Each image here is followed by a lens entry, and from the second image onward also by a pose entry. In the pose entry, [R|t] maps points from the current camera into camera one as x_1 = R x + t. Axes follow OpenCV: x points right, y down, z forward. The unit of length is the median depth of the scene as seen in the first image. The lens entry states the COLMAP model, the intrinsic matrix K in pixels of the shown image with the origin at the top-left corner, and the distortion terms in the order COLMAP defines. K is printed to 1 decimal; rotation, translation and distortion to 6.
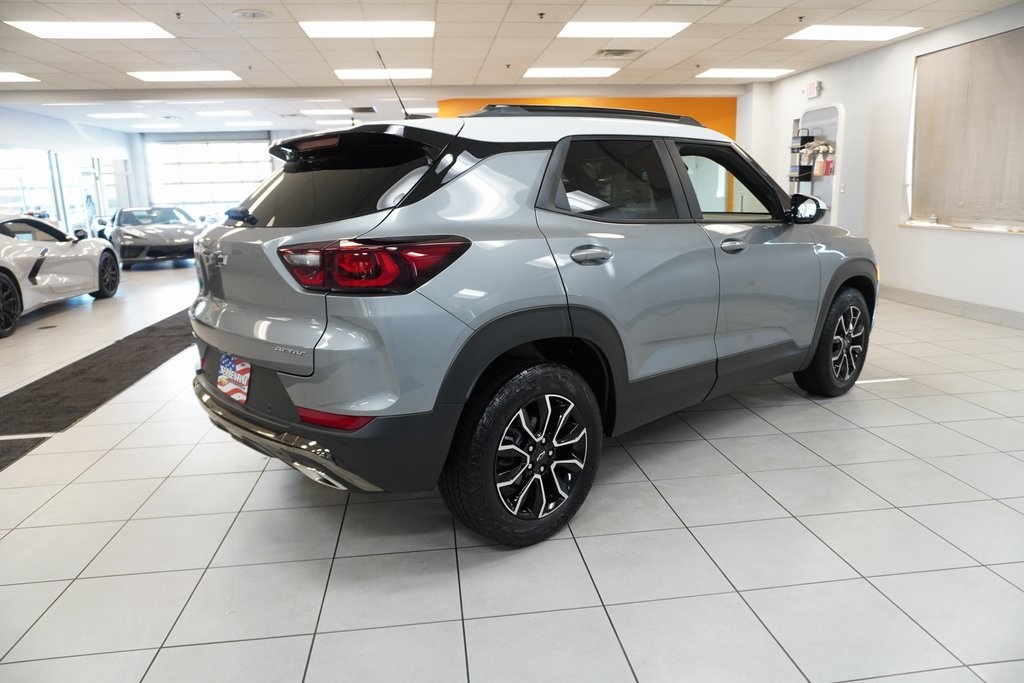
lens RADIAL K [[687.1, 0, 514.7], [0, 687.1, 340.6], [0, 0, 1]] dist [-0.047184, 0.035253]
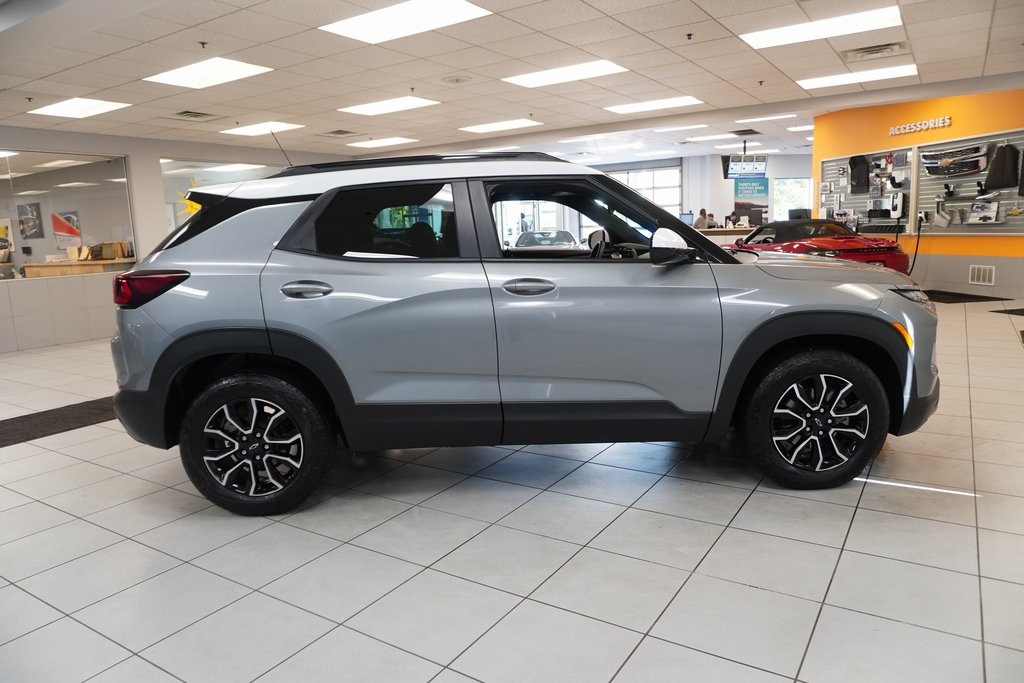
lens RADIAL K [[687.1, 0, 514.7], [0, 687.1, 340.6], [0, 0, 1]] dist [-0.047184, 0.035253]
pose [[0.762631, 0.097956, -0.639374, 1.057356], [-0.115835, 0.993170, 0.013994, -0.086726], [0.636377, 0.063390, 0.768769, 0.298315]]
